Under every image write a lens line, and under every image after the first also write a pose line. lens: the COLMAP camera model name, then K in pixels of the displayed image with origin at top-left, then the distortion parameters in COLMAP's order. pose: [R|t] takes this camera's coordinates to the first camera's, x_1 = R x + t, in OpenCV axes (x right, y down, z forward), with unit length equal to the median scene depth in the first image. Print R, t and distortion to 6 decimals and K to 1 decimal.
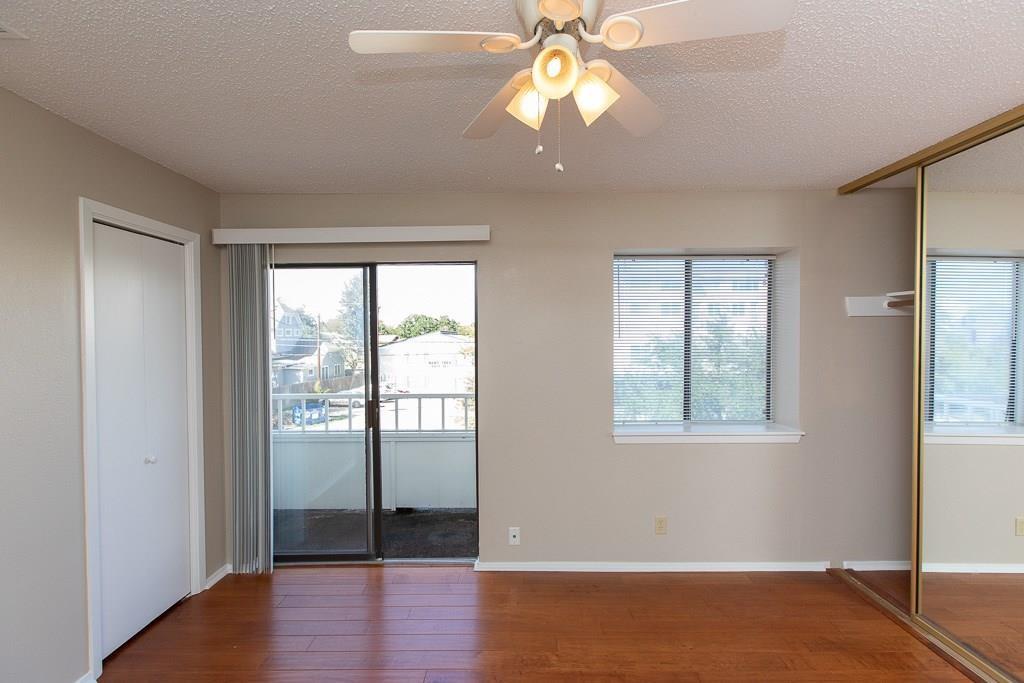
lens RADIAL K [[452.6, 0, 512.0], [0, 452.6, 341.5], [0, 0, 1]] dist [-0.002399, 0.000230]
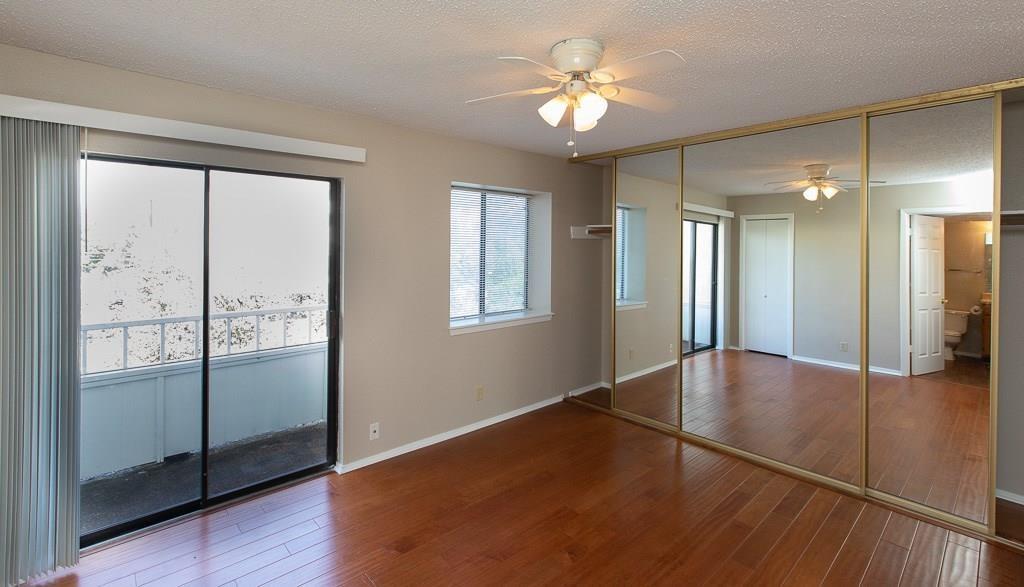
lens RADIAL K [[449.8, 0, 509.8], [0, 449.8, 243.5], [0, 0, 1]] dist [0.000199, -0.000177]
pose [[0.738959, 0.014106, 0.673603, -0.495578], [-0.001029, 0.999803, -0.019808, -0.005564], [-0.673750, 0.013944, 0.738828, -0.037130]]
